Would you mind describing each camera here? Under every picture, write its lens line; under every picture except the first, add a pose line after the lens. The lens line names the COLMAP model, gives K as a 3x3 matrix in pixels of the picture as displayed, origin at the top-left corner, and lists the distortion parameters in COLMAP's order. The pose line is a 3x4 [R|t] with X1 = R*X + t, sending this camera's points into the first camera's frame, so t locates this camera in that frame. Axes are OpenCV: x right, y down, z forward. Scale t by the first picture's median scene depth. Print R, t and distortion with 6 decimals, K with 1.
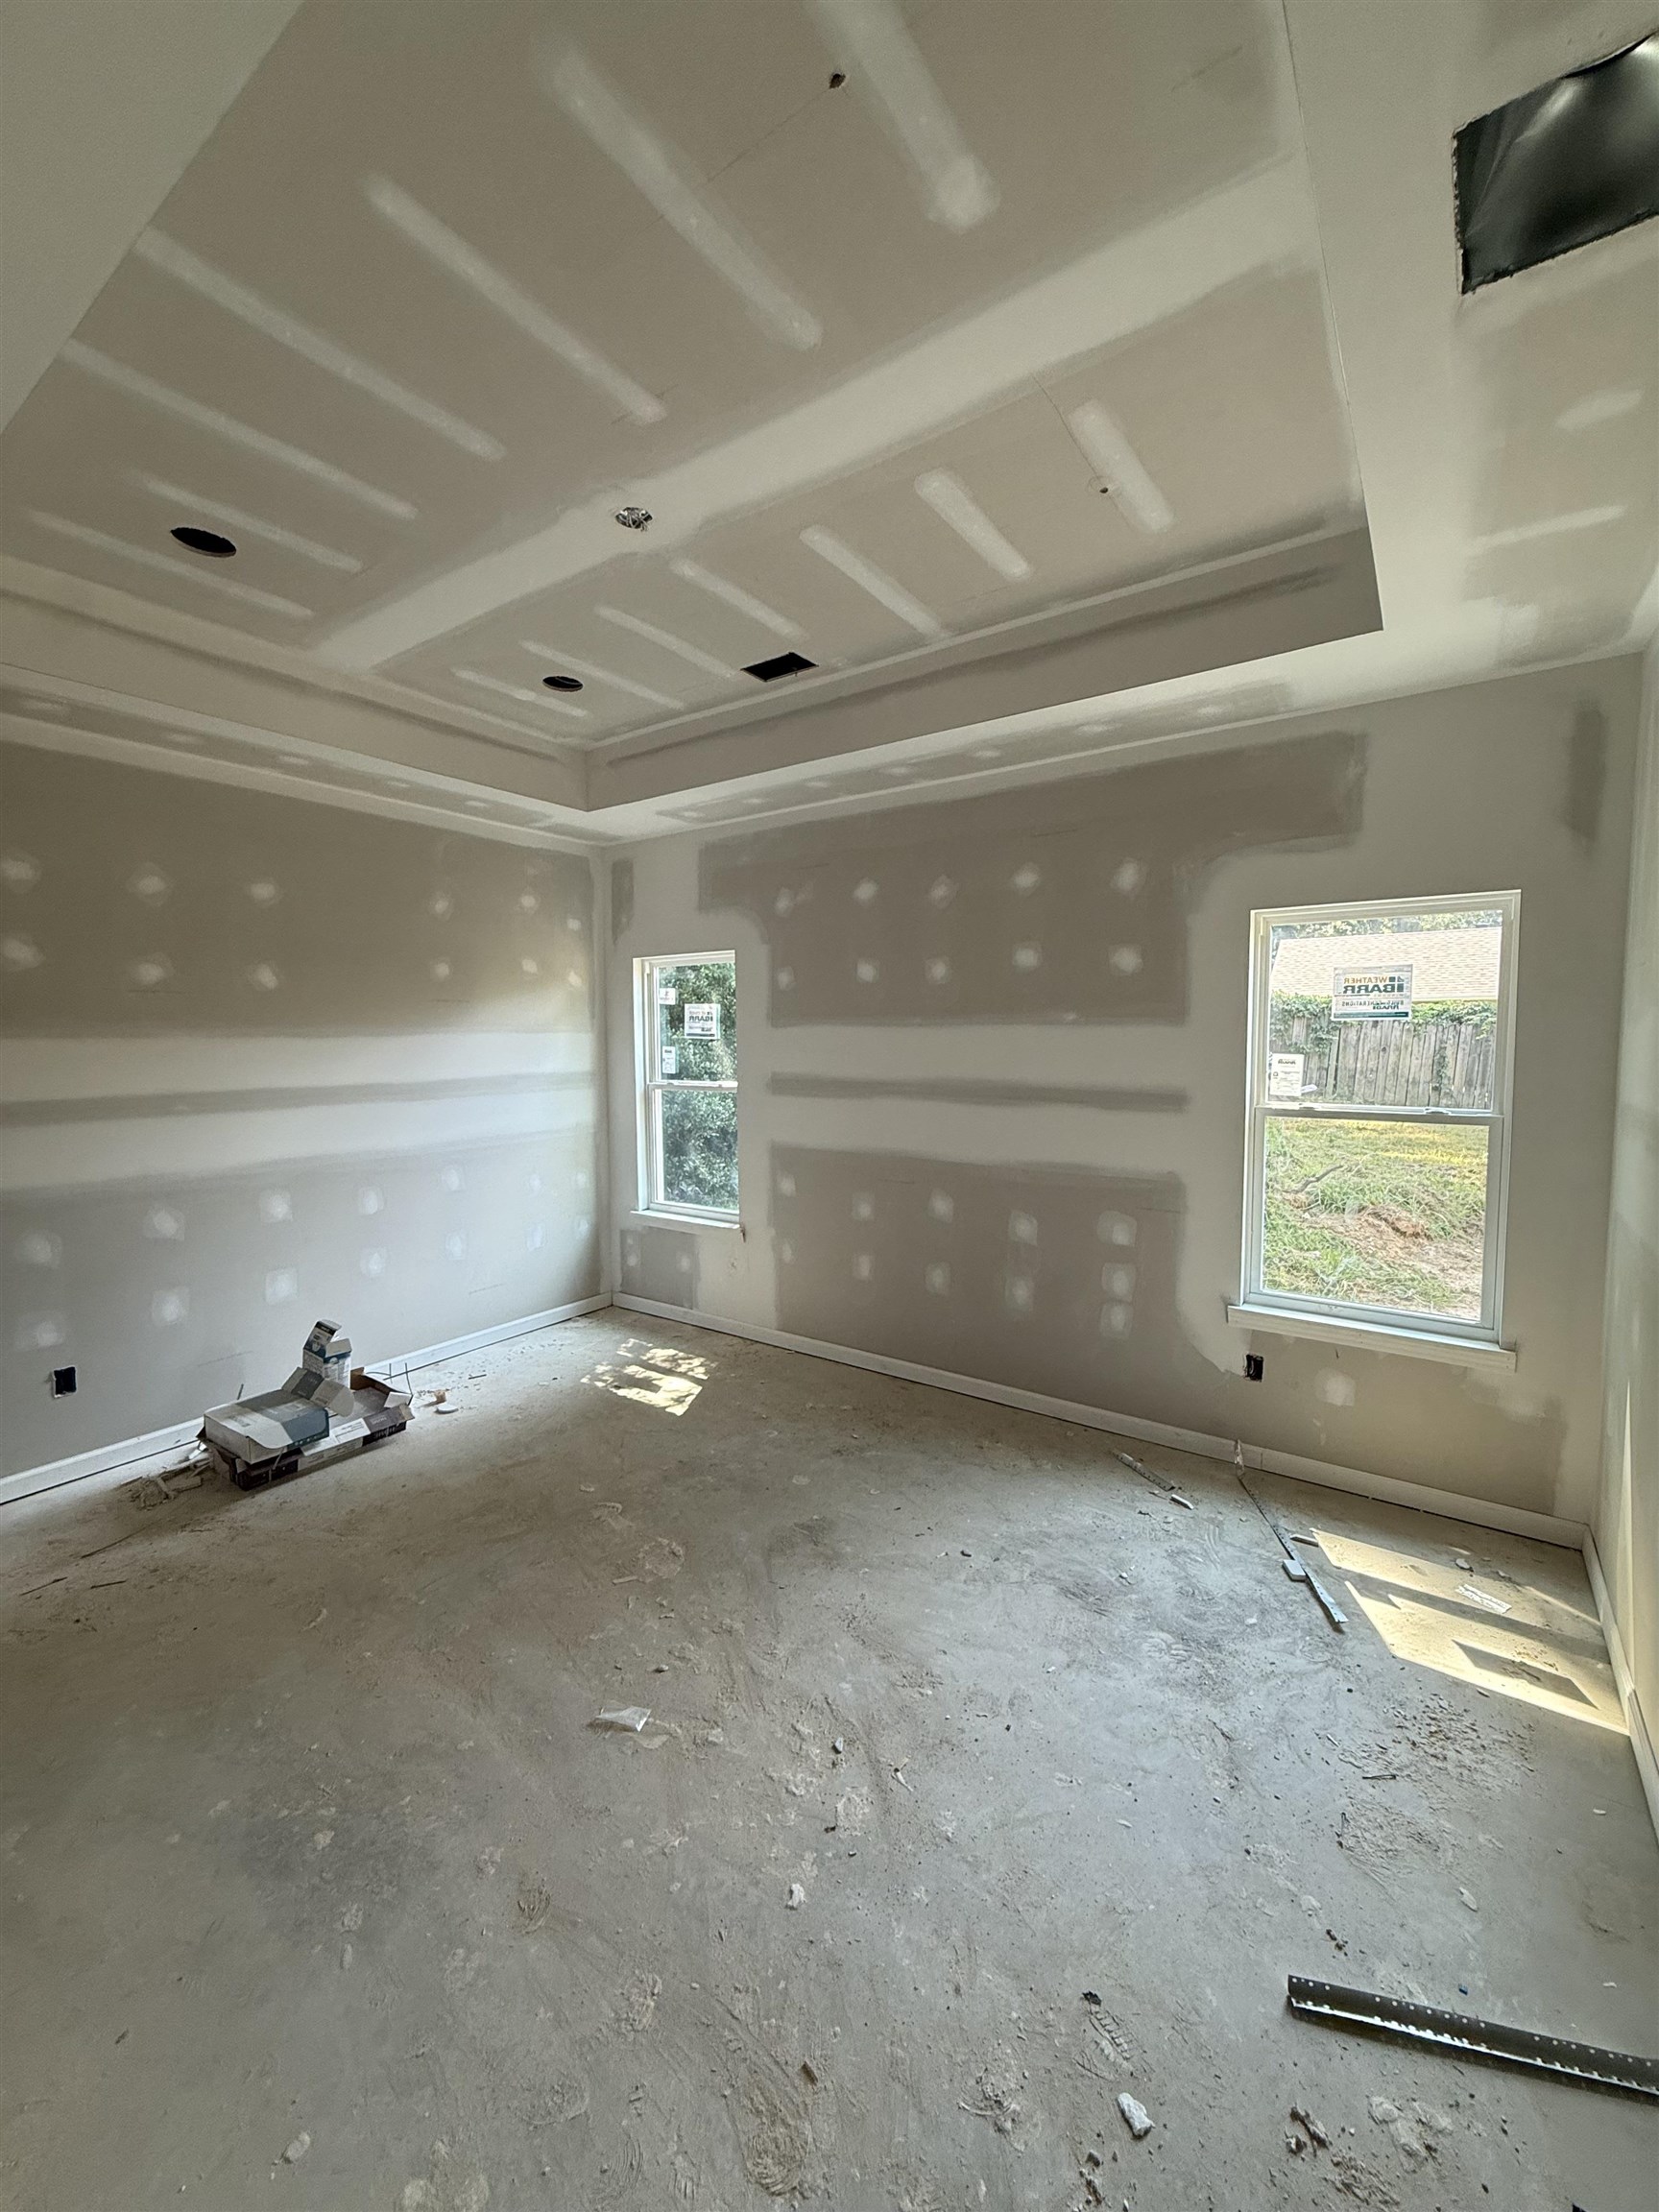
lens RADIAL K [[882.7, 0, 825.8], [0, 882.7, 1095.2], [0, 0, 1]] dist [0.000634, -0.000027]
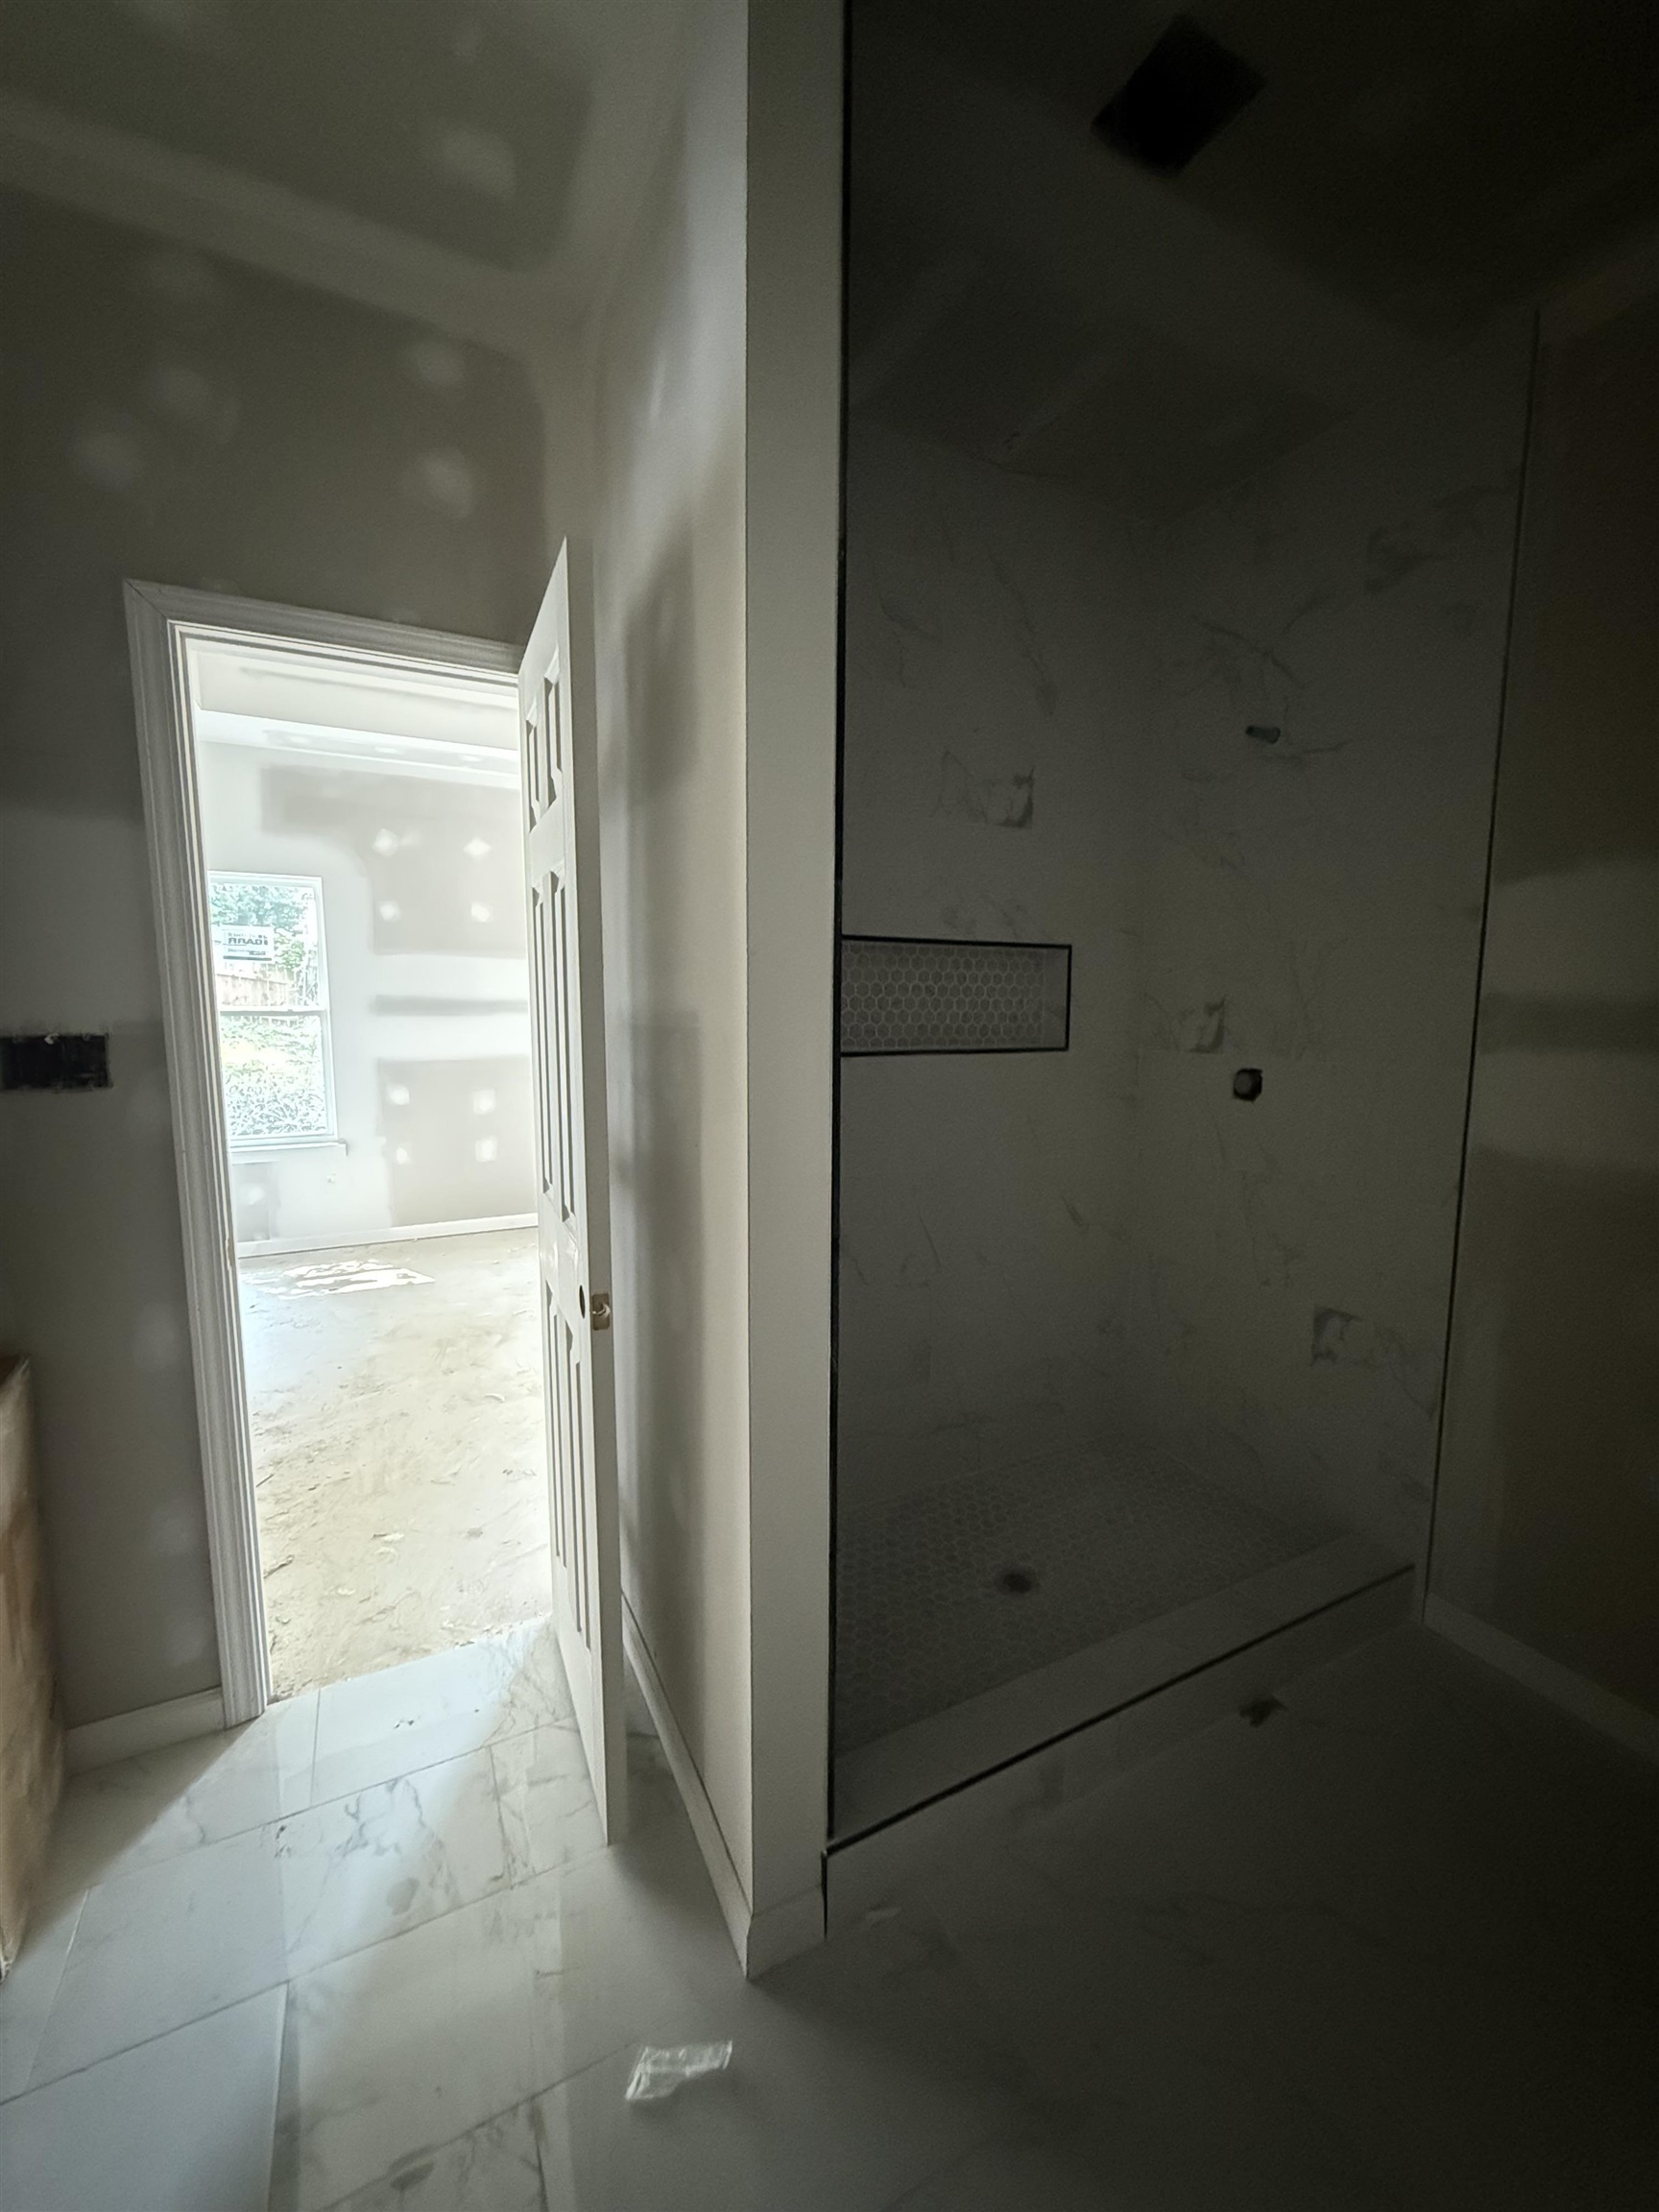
lens RADIAL K [[882.7, 0, 832.1], [0, 882.7, 1115.5], [0, 0, 1]] dist [0.000634, -0.000027]
pose [[0.456393, -0.108190, 0.883176, -0.822220], [0.048754, 0.994130, 0.096588, 0.046426], [-0.888442, -0.001024, 0.458989, -0.017627]]
